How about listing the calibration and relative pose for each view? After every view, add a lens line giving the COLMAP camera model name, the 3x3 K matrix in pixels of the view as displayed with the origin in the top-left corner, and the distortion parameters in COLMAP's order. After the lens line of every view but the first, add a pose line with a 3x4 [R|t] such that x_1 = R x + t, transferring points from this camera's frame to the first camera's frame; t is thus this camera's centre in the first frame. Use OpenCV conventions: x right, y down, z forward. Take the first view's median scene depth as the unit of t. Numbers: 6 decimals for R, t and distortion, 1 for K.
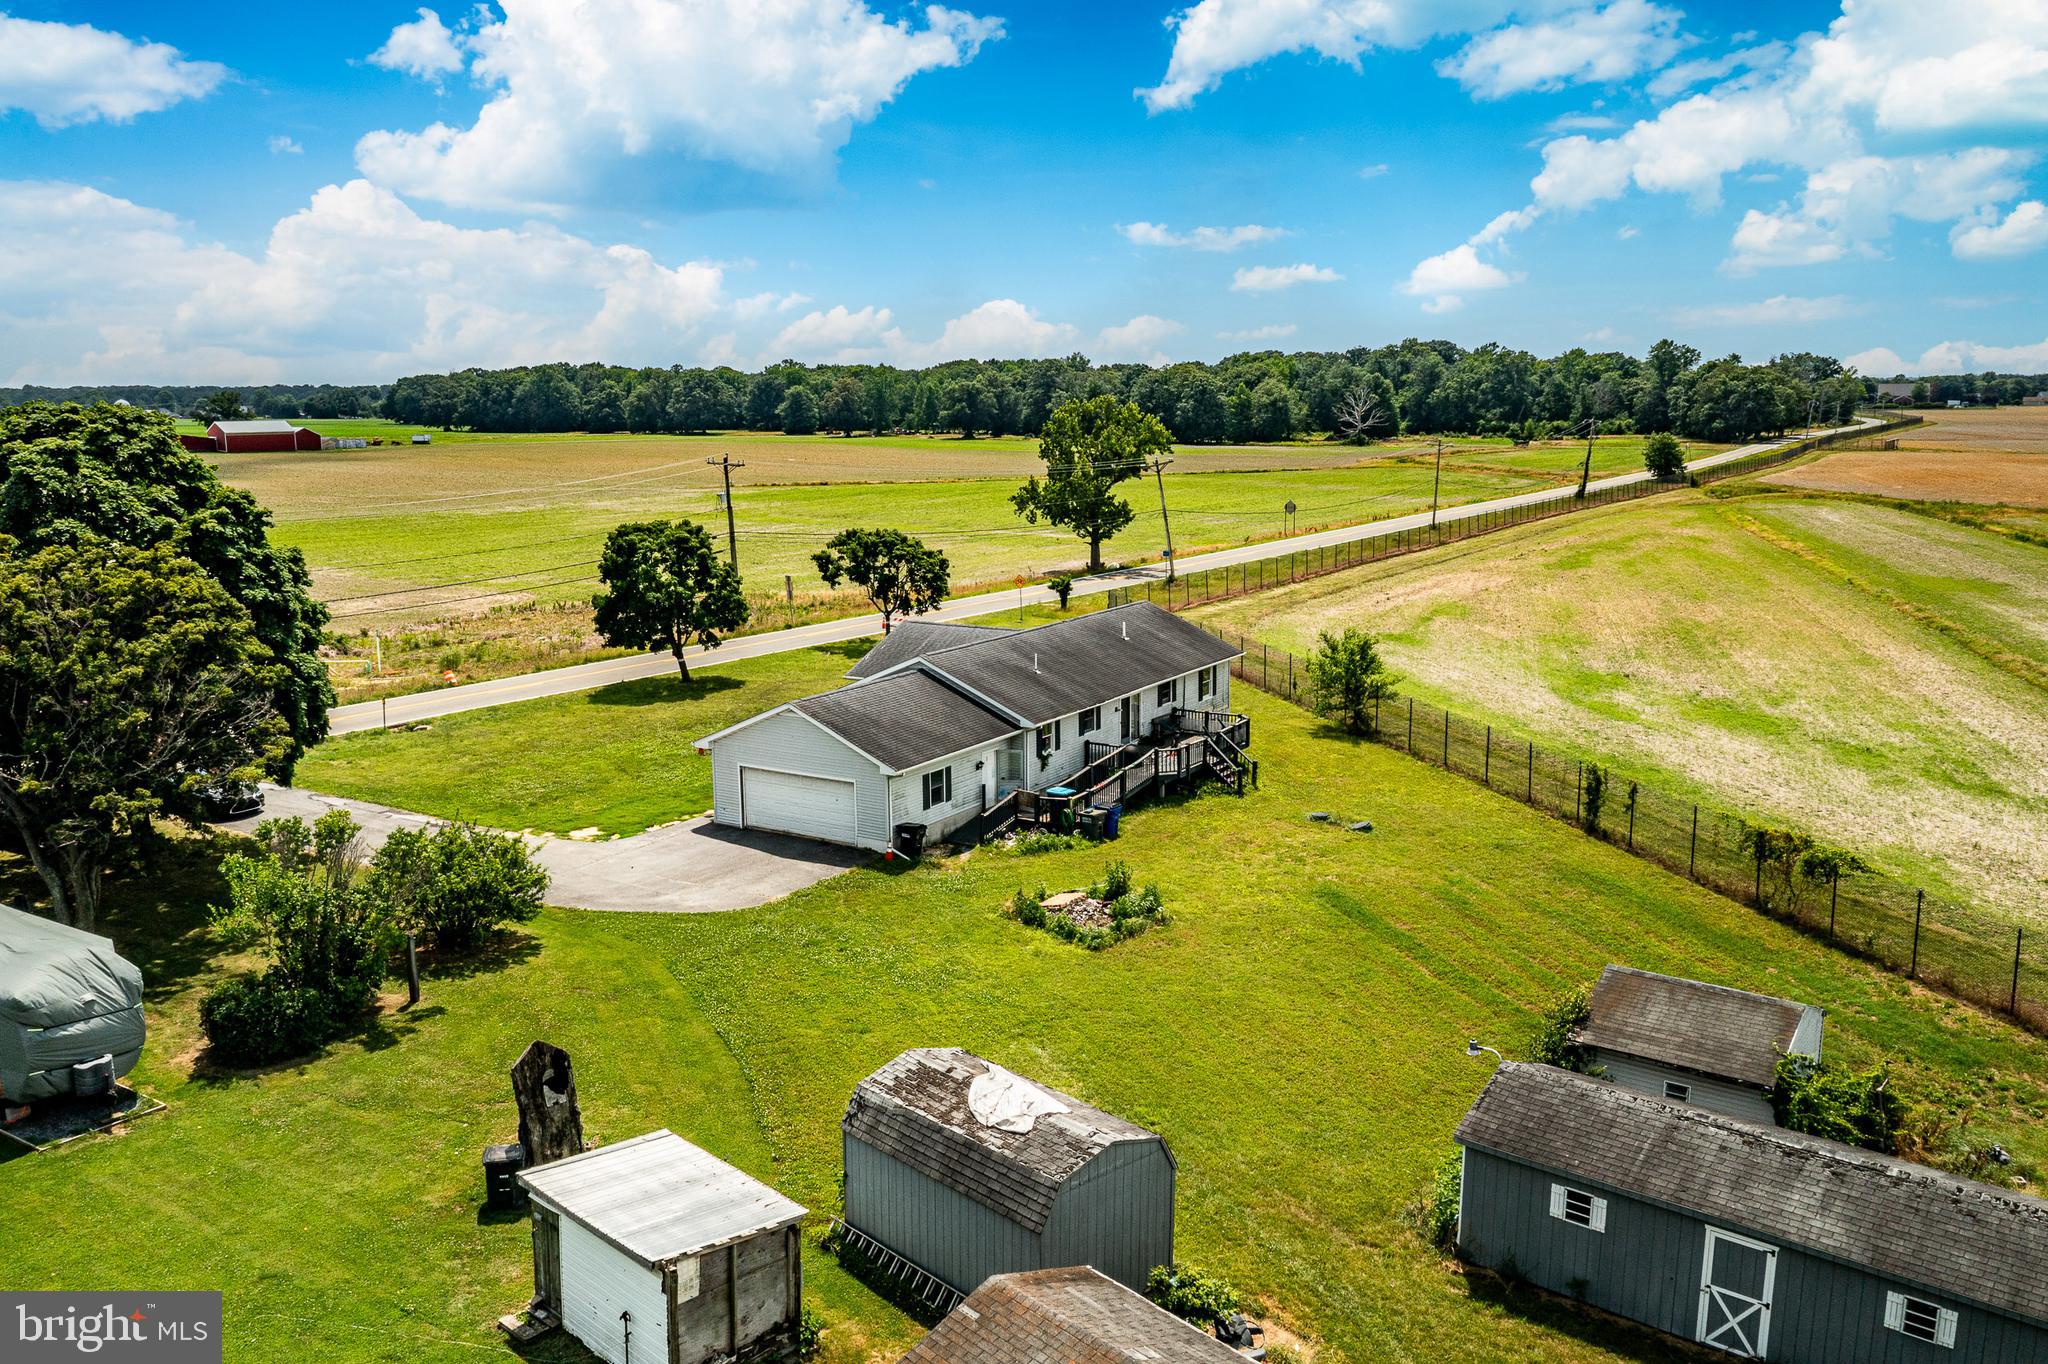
lens RADIAL K [[1631.8, 0, 1024.0], [0, 1631.8, 682.0], [0, 0, 1]] dist [-0.005431, 0.003803]
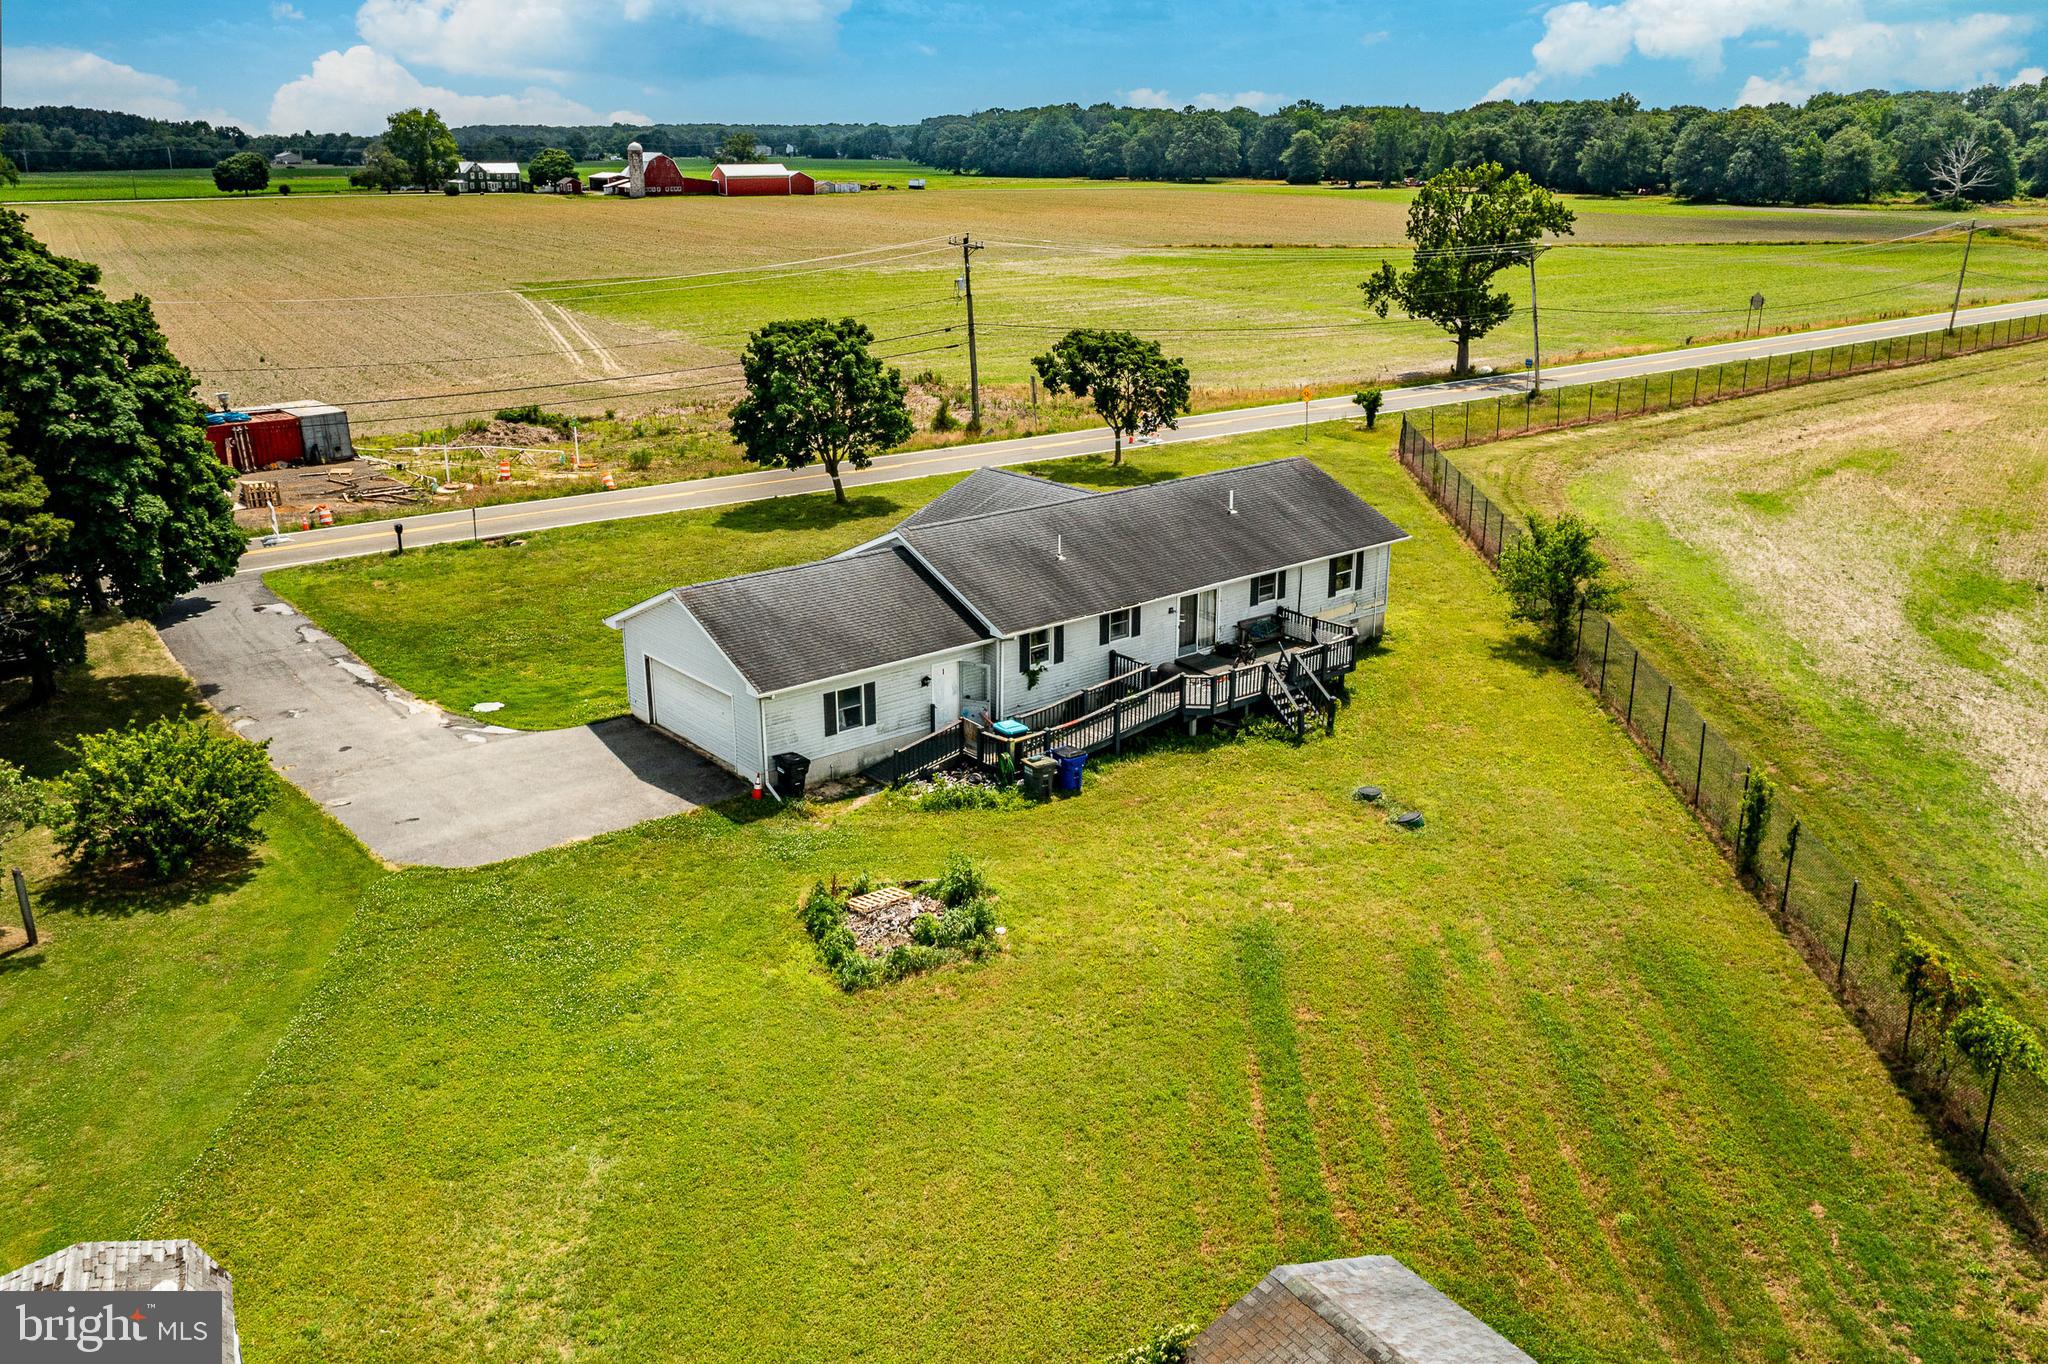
lens RADIAL K [[1641.7, 0, 1024.0], [0, 1641.7, 682.0], [0, 0, 1]] dist [-0.010773, 0.001691]
pose [[0.946299, 0.107385, -0.304938, 0.171784], [-0.061147, 0.985649, 0.157345, -0.050594], [0.317458, -0.130249, 0.939284, 0.173688]]
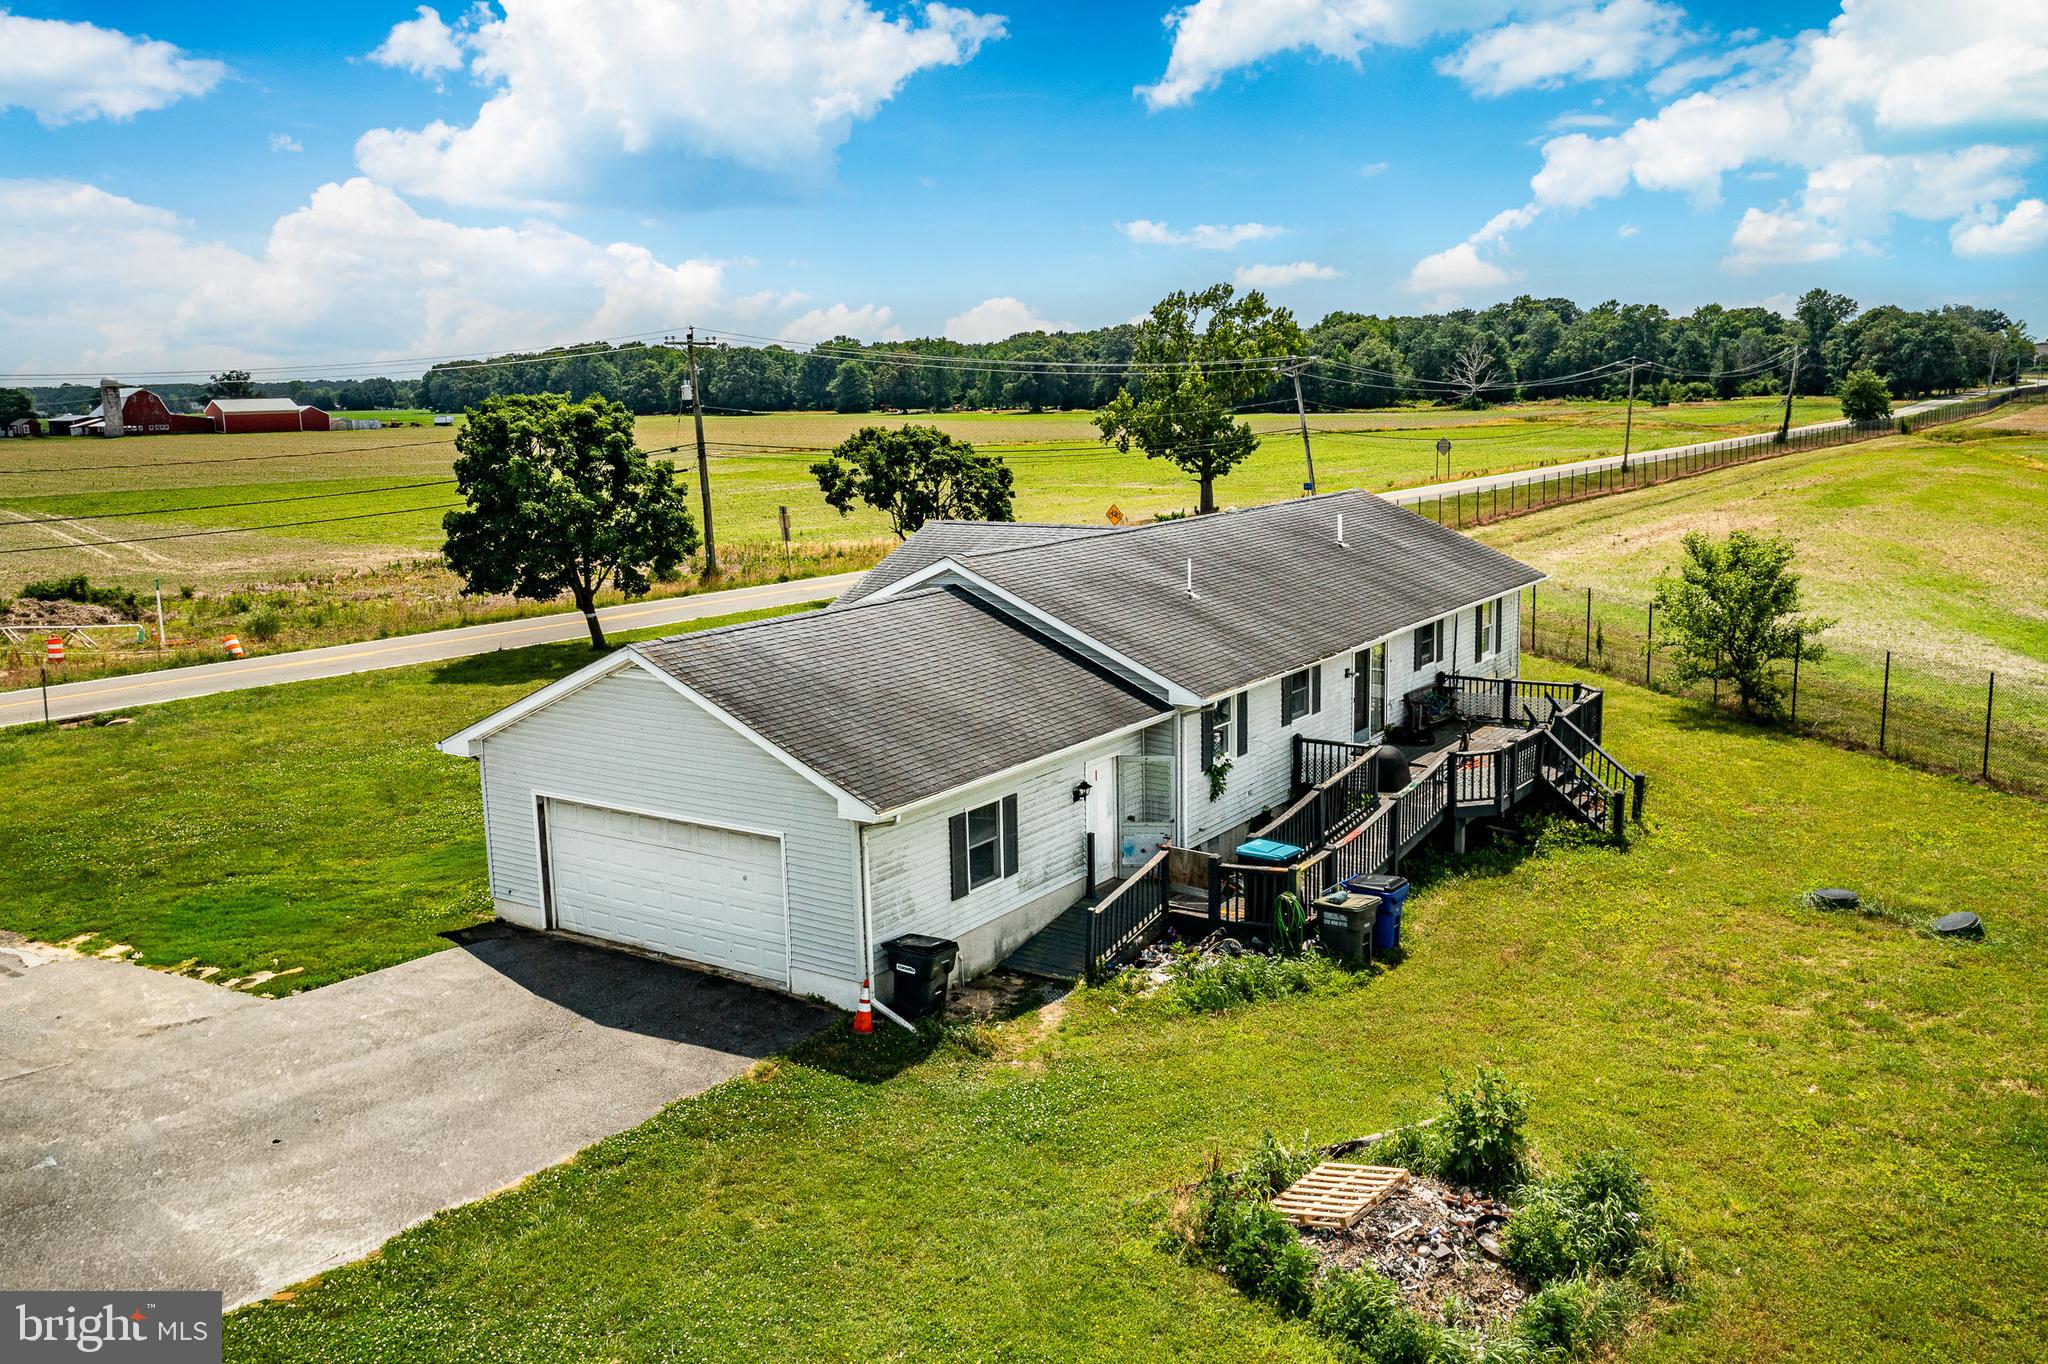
lens RADIAL K [[1672.6, 0, 1024.0], [0, 1672.6, 682.0], [0, 0, 1]] dist [-0.011254, -0.004878]
pose [[0.999101, -0.007705, -0.041693, -0.015373], [0.007656, 0.999970, -0.001326, 0.014366], [0.041702, 0.001006, 0.999130, 0.357025]]
